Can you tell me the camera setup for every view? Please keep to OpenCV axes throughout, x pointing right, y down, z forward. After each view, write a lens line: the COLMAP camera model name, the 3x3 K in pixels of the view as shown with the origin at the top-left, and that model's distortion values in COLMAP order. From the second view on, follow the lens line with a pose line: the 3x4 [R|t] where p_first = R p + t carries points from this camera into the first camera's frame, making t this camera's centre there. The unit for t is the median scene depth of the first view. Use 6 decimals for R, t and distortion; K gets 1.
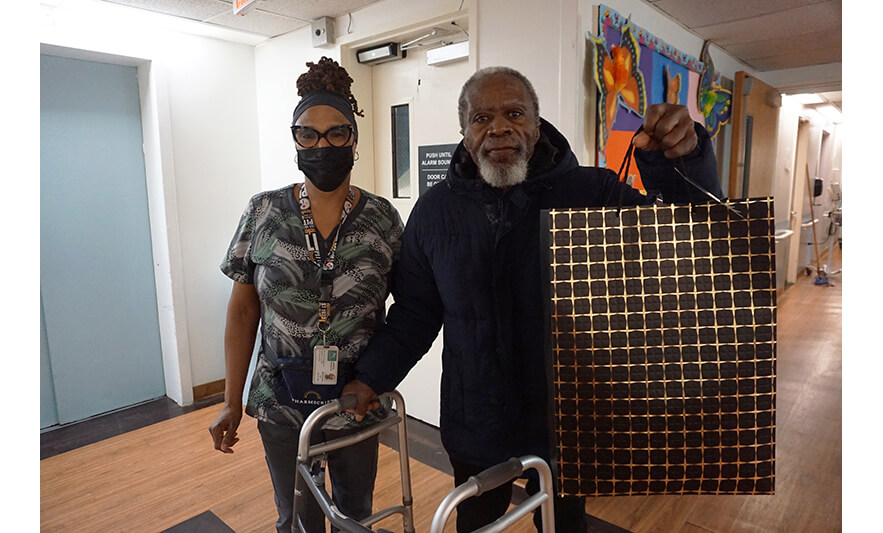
lens RADIAL K [[539.7, 0, 441.5], [0, 539.7, 266.5], [0, 0, 1]] dist [-0.038882, 0.023813]
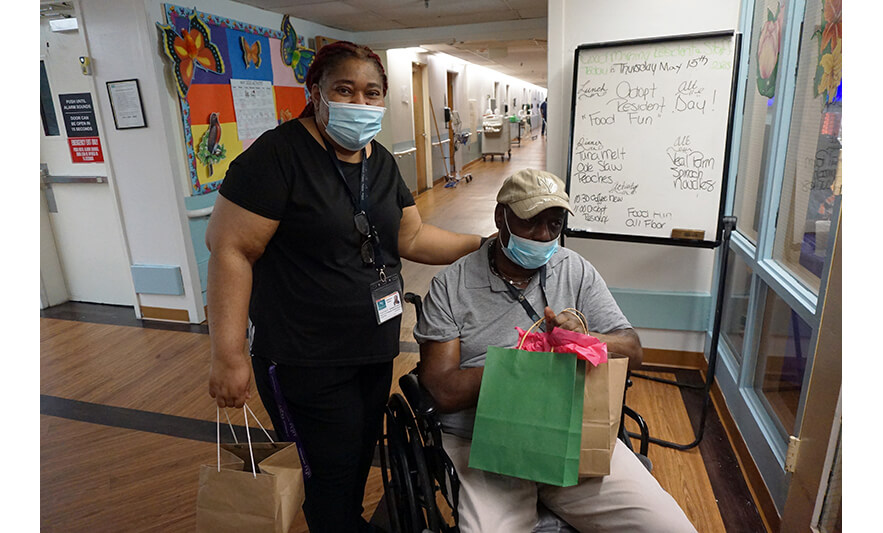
lens RADIAL K [[539.7, 0, 441.5], [0, 539.7, 266.5], [0, 0, 1]] dist [-0.038882, 0.023813]
pose [[0.891713, -0.145516, 0.428571, 0.188671], [0.094183, 0.985837, 0.138765, 0.106207], [-0.442693, -0.083374, 0.892789, -0.655667]]
